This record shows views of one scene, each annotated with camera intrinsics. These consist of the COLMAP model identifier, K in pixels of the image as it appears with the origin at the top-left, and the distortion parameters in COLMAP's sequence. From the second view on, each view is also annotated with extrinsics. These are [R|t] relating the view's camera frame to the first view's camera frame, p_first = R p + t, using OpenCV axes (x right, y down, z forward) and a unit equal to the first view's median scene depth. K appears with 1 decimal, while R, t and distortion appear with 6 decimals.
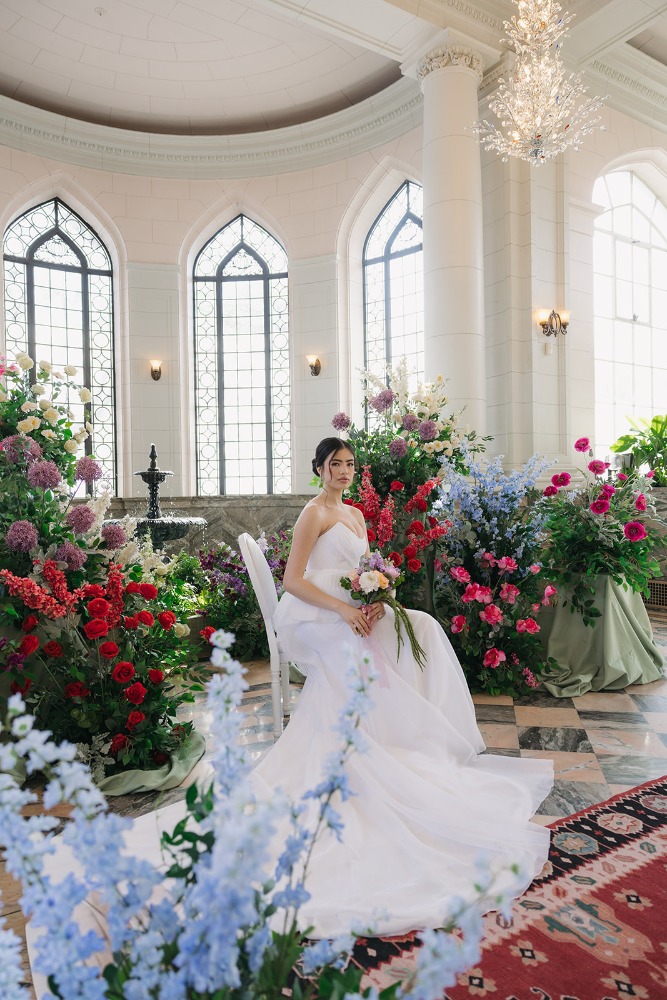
lens RADIAL K [[687.8, 0, 339.7], [0, 687.8, 499.2], [0, 0, 1]] dist [0.005323, 0.002648]
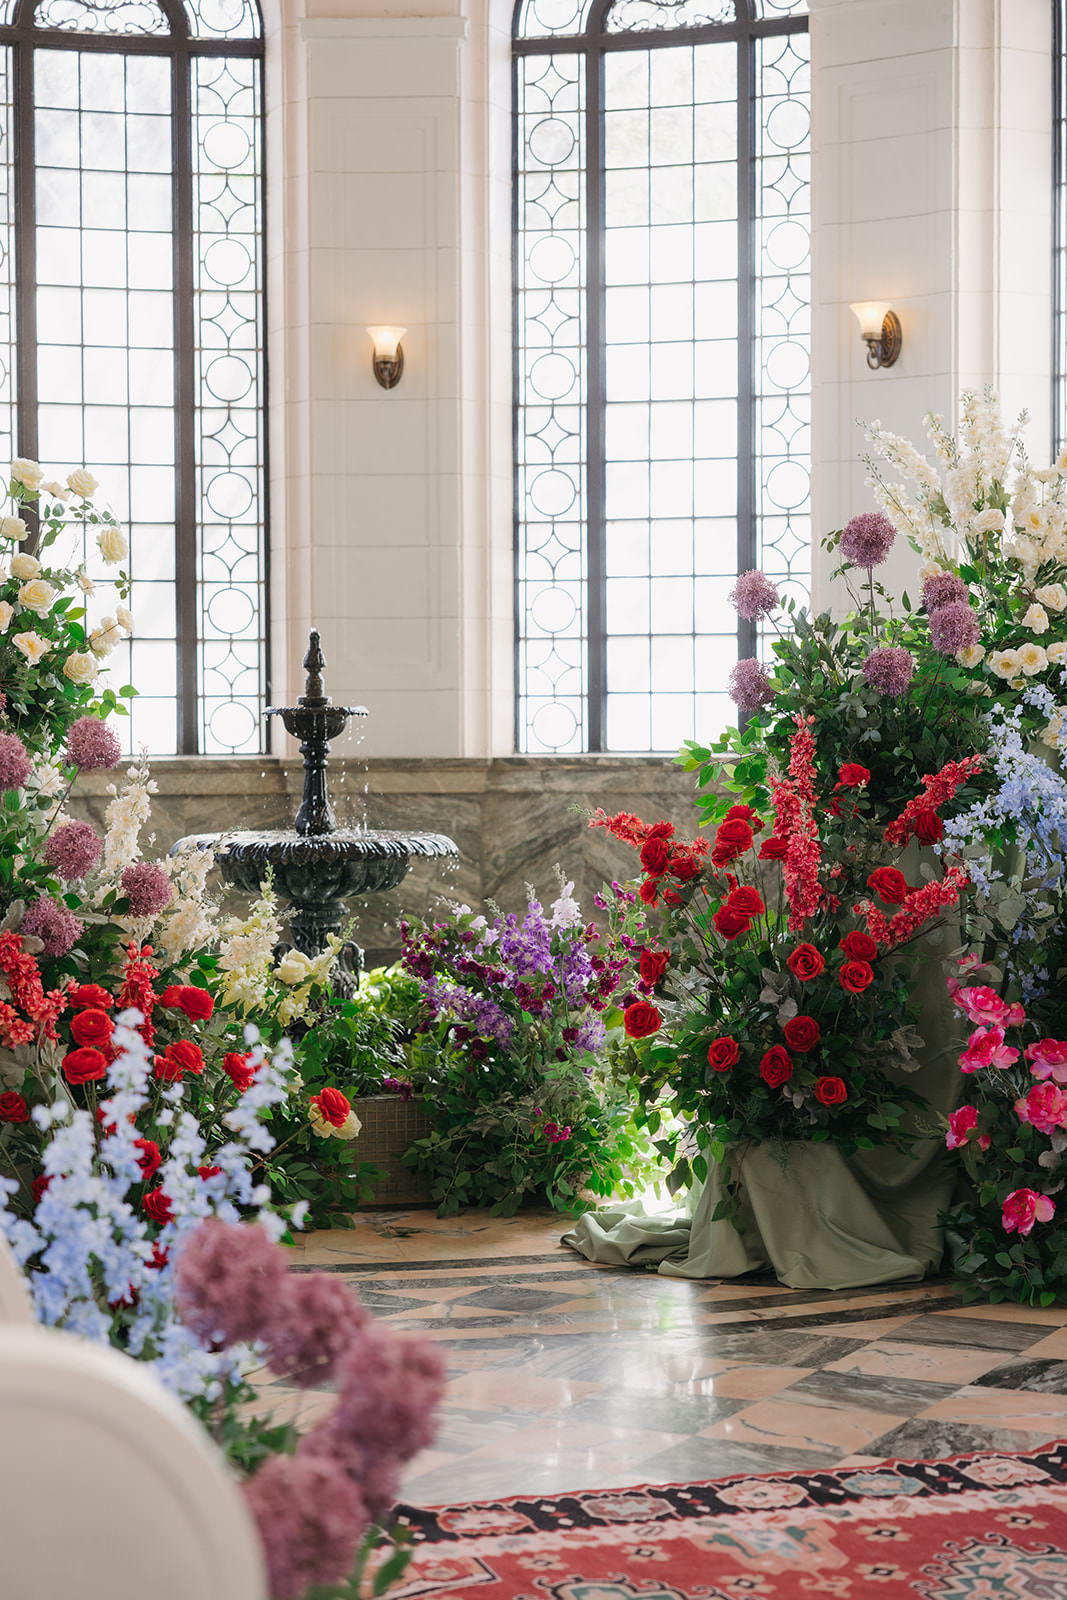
lens RADIAL K [[3000.4, 0, 533.5], [0, 3000.4, 800.0], [0, 0, 1]] dist [0.013275, 0.170446]
pose [[0.964550, 0.020134, -0.263133, 0.167112], [-0.013079, 0.999507, 0.028538, -0.024203], [0.263578, -0.024085, 0.964337, -0.322063]]
